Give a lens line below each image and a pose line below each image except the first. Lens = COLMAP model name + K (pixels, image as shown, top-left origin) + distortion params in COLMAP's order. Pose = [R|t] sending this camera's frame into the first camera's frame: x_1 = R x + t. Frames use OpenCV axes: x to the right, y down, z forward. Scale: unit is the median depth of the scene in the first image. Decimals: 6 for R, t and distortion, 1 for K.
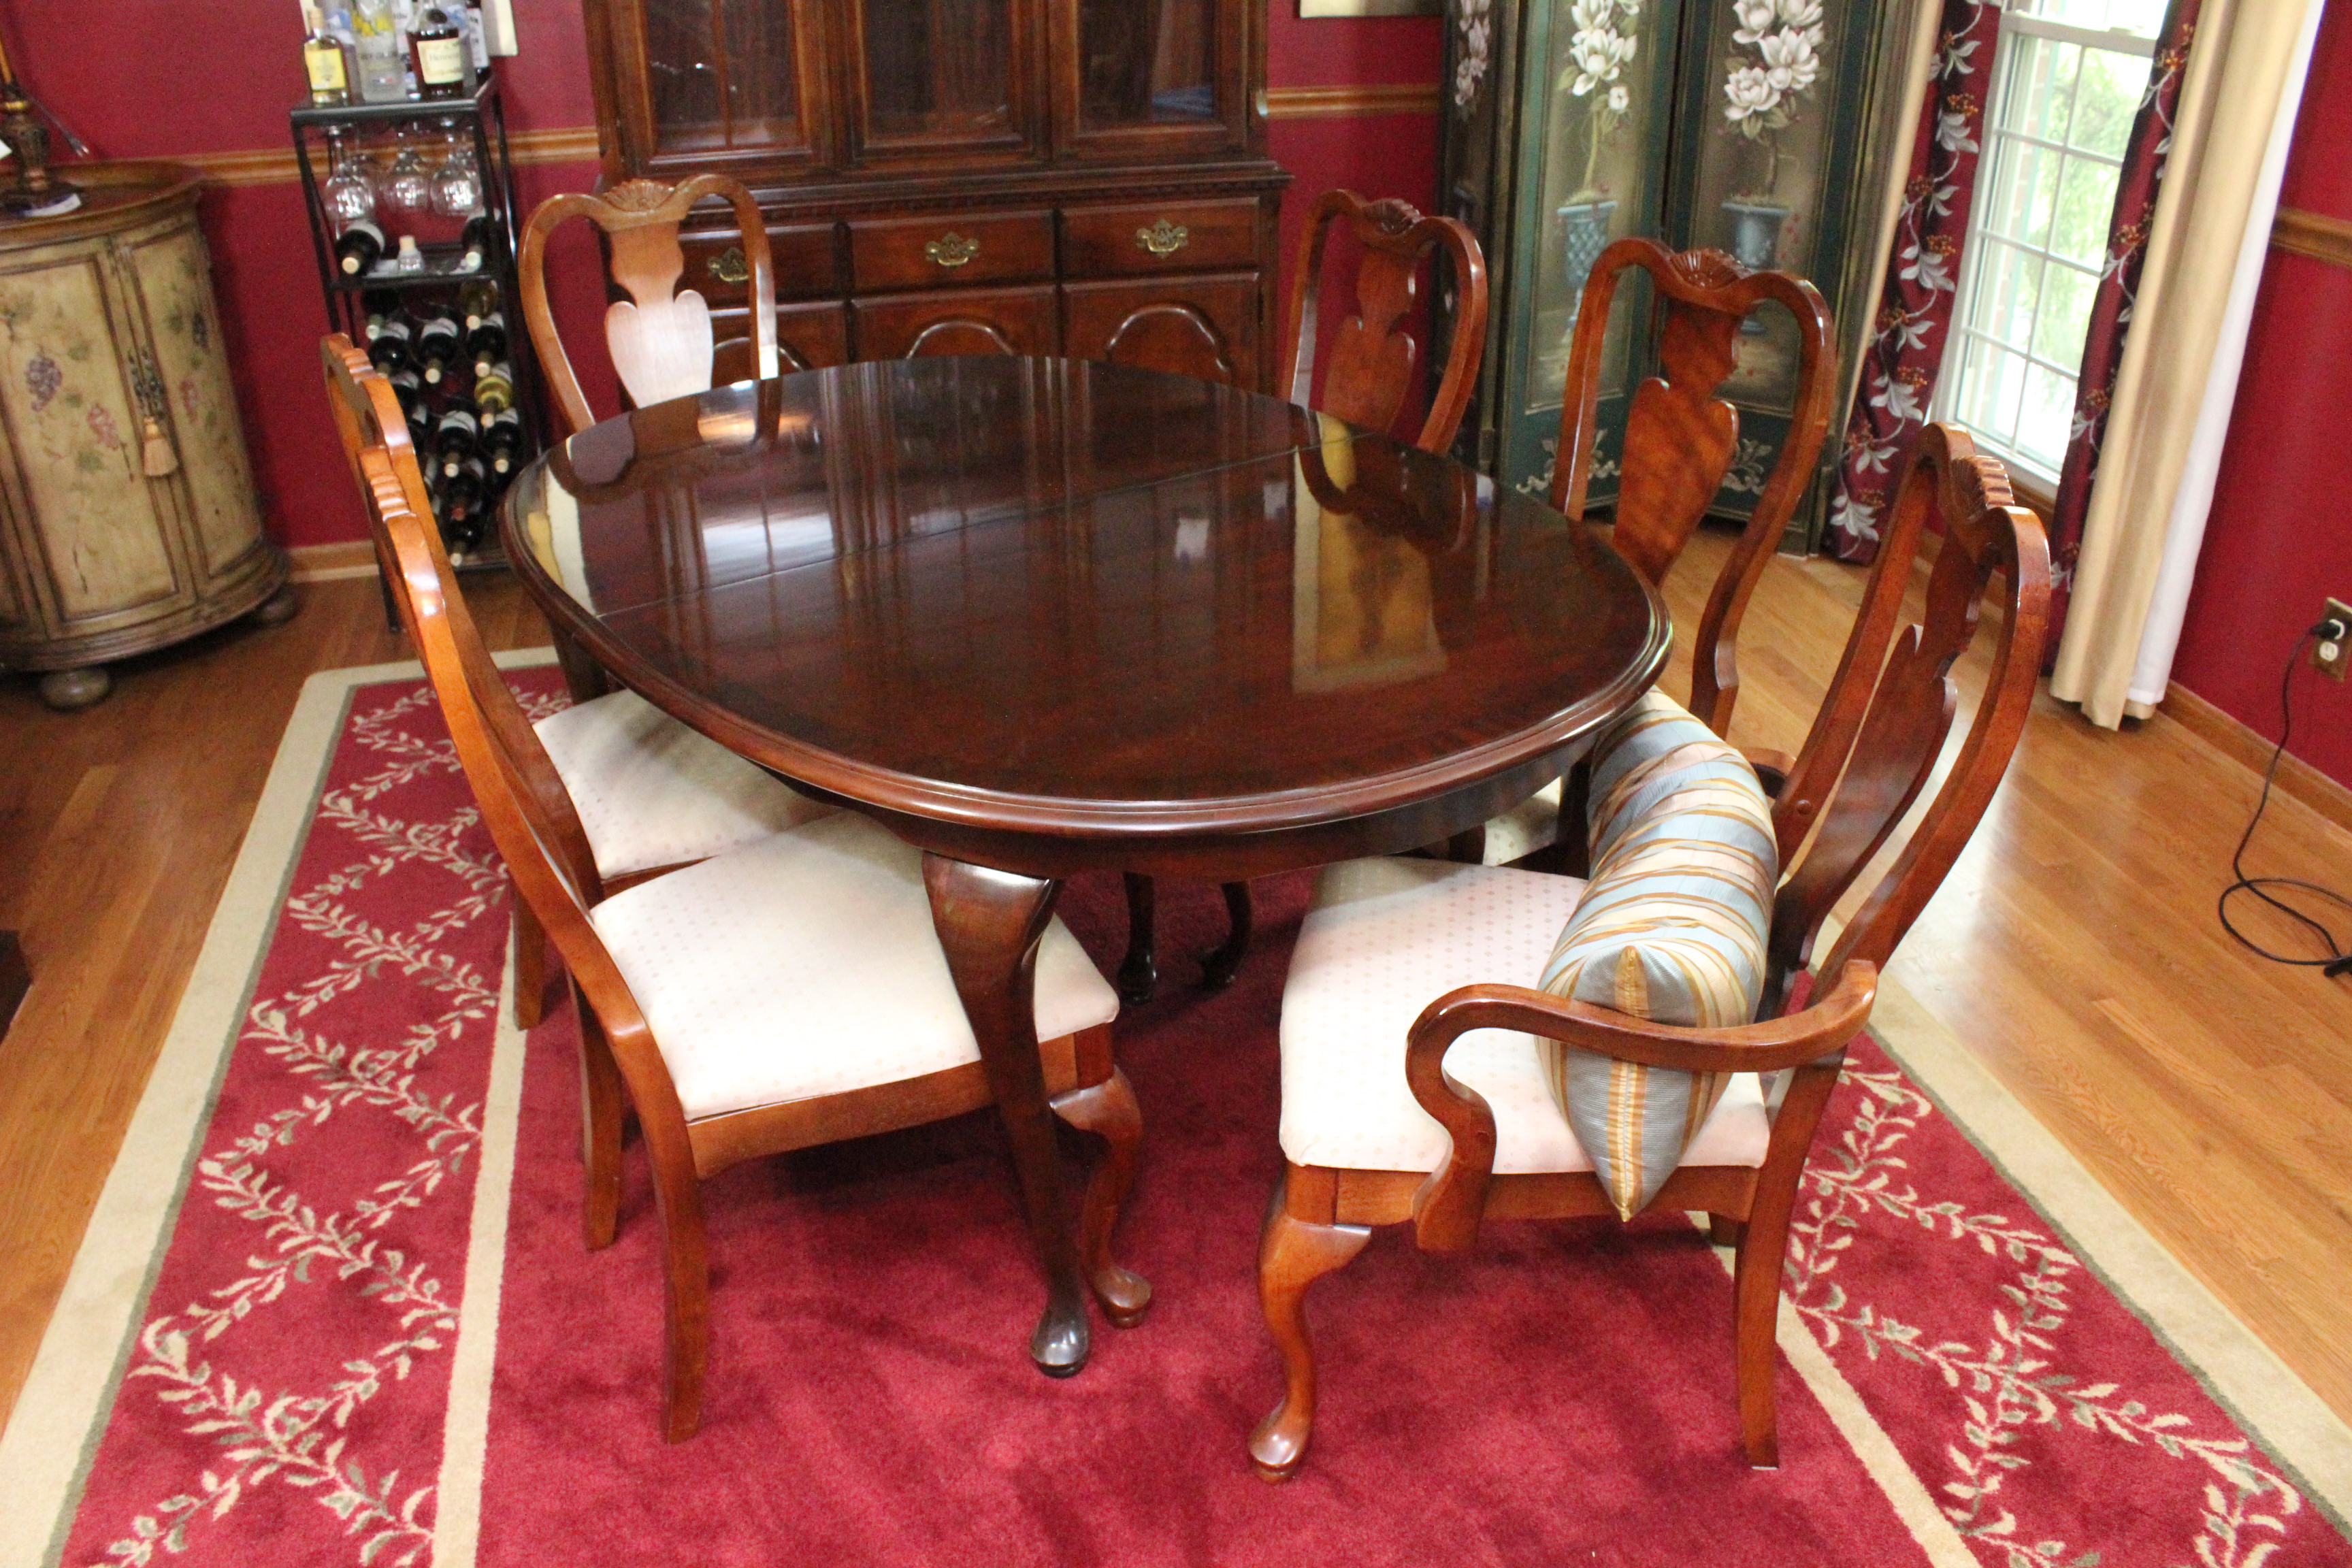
lens RADIAL K [[1940.7, 0, 1154.9], [0, 1940.7, 787.8], [0, 0, 1]] dist [-0.164954, 0.148222]
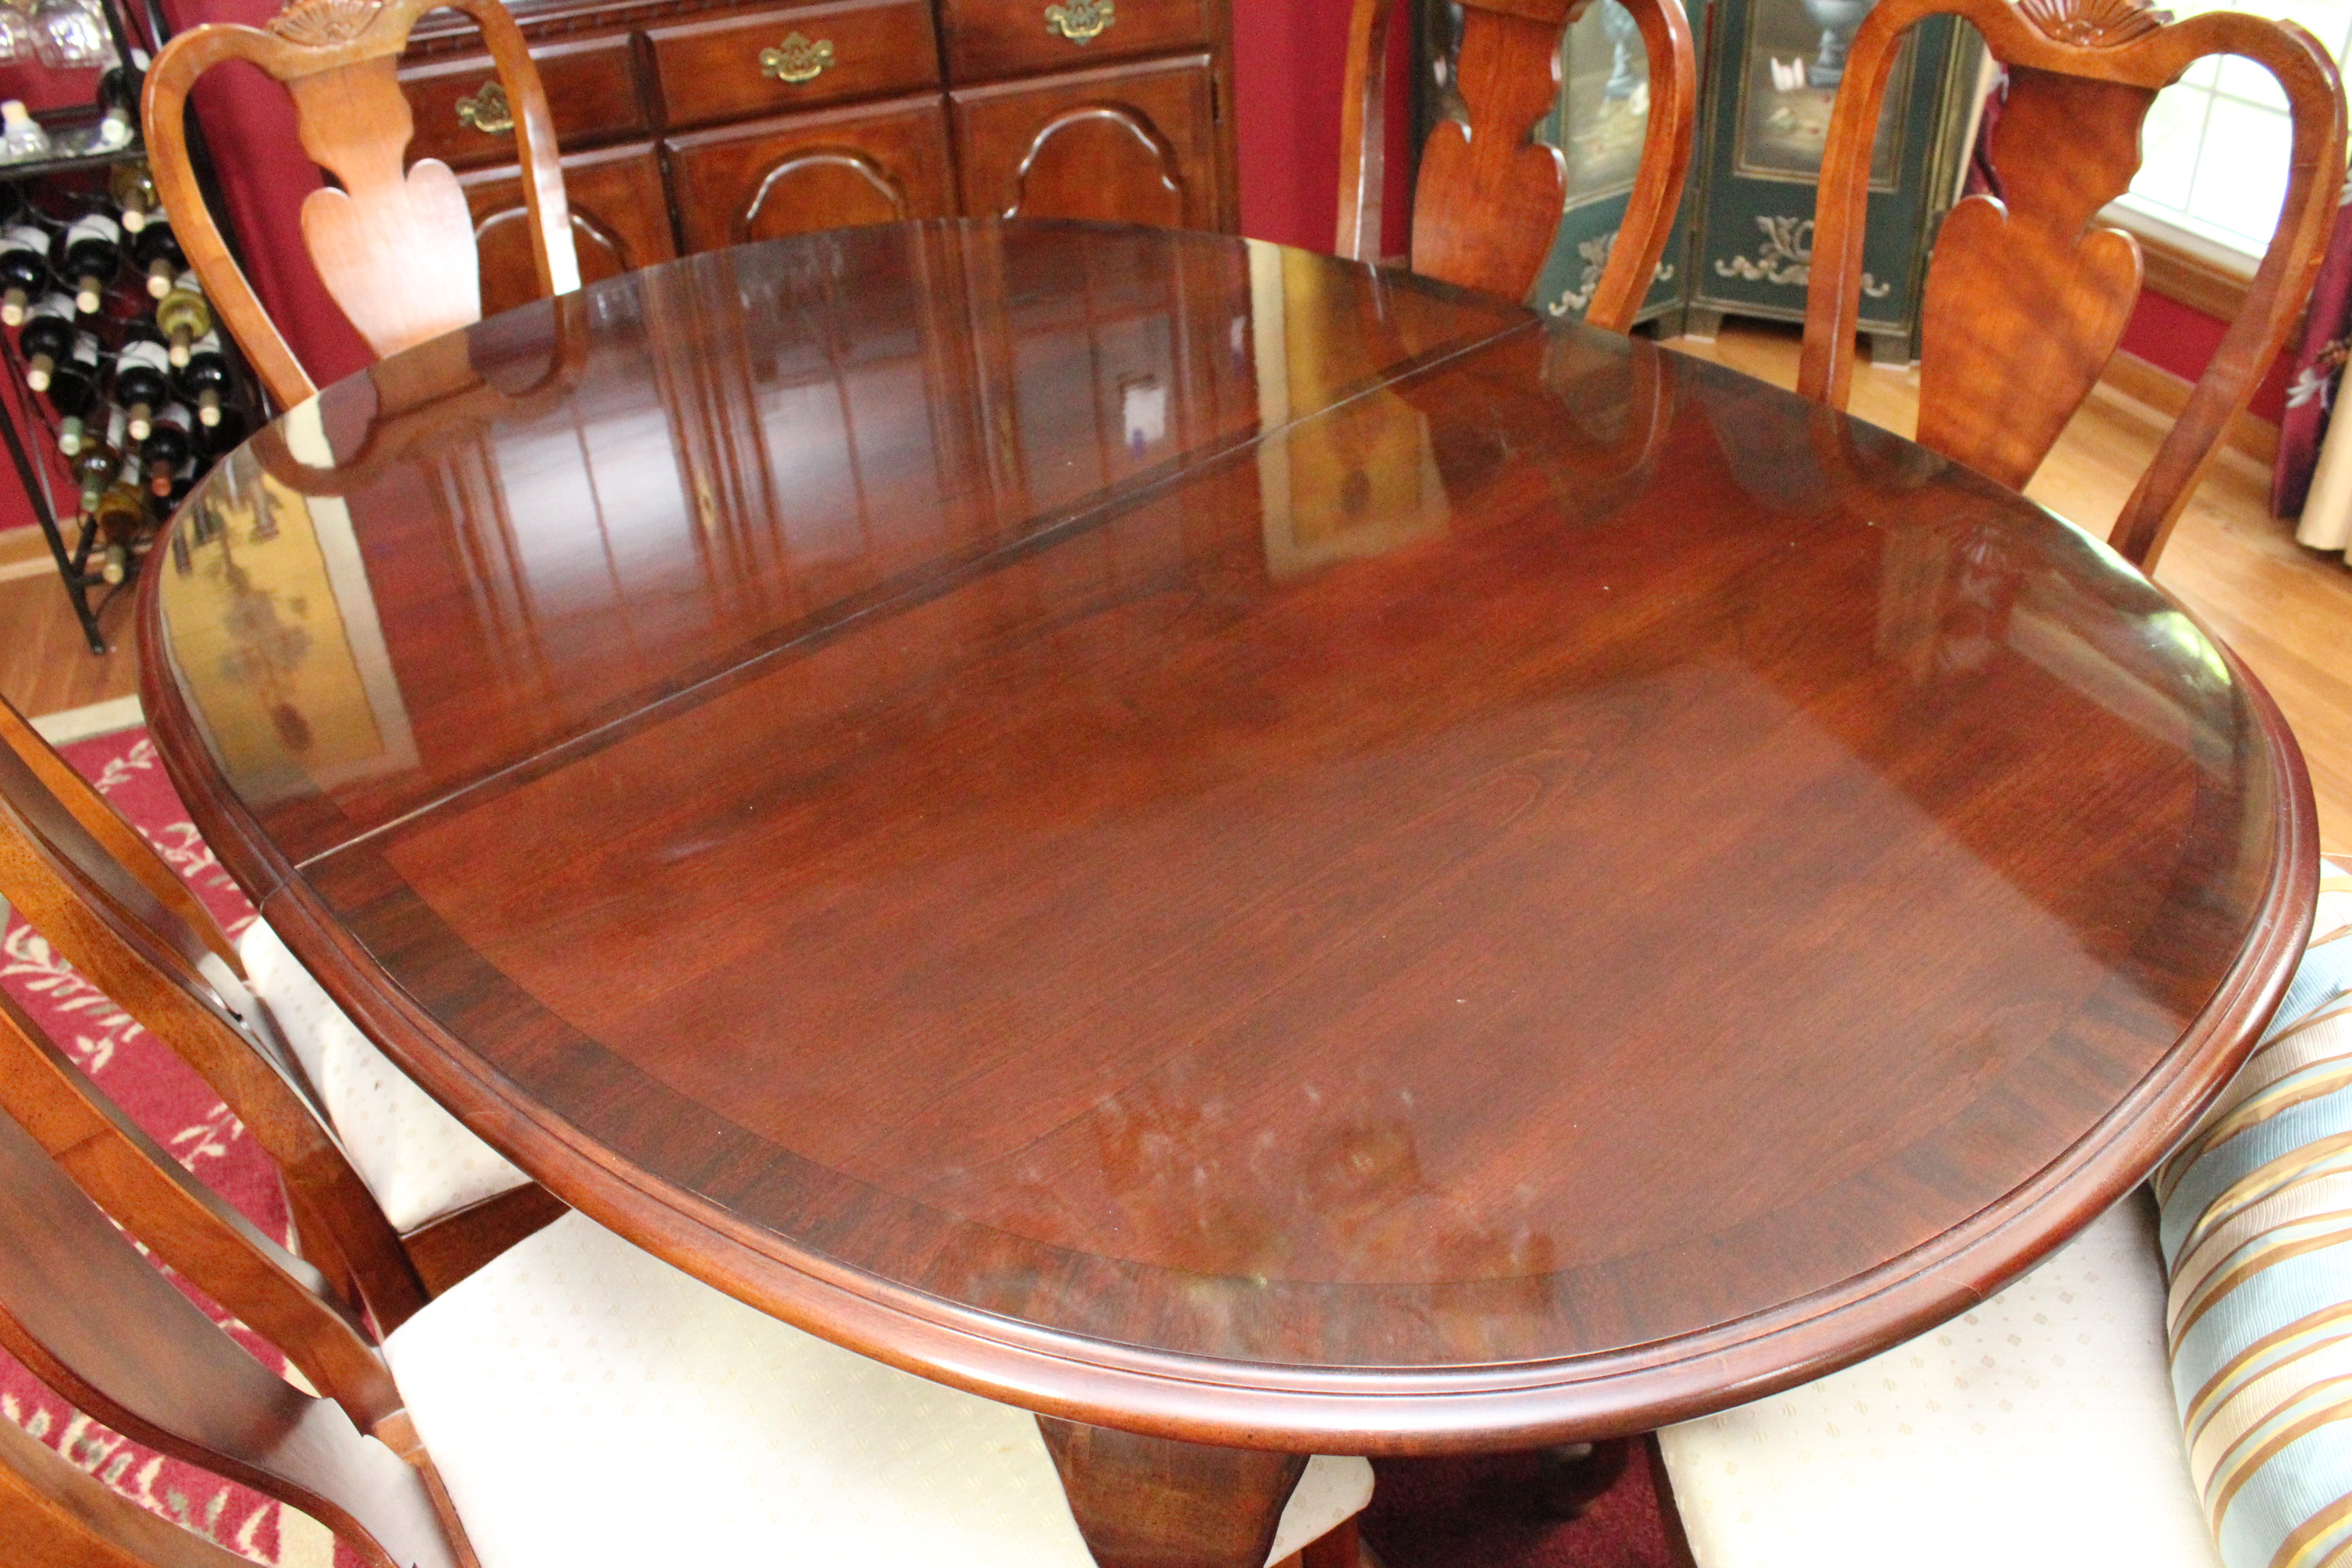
lens RADIAL K [[1937.7, 0, 1167.4], [0, 1937.7, 795.1], [0, 0, 1]] dist [-0.171859, 0.154494]
pose [[0.991476, -0.107928, 0.072990, -0.053279], [0.098601, 0.987724, 0.121156, -0.085134], [-0.085171, -0.112926, 0.989946, 0.273299]]
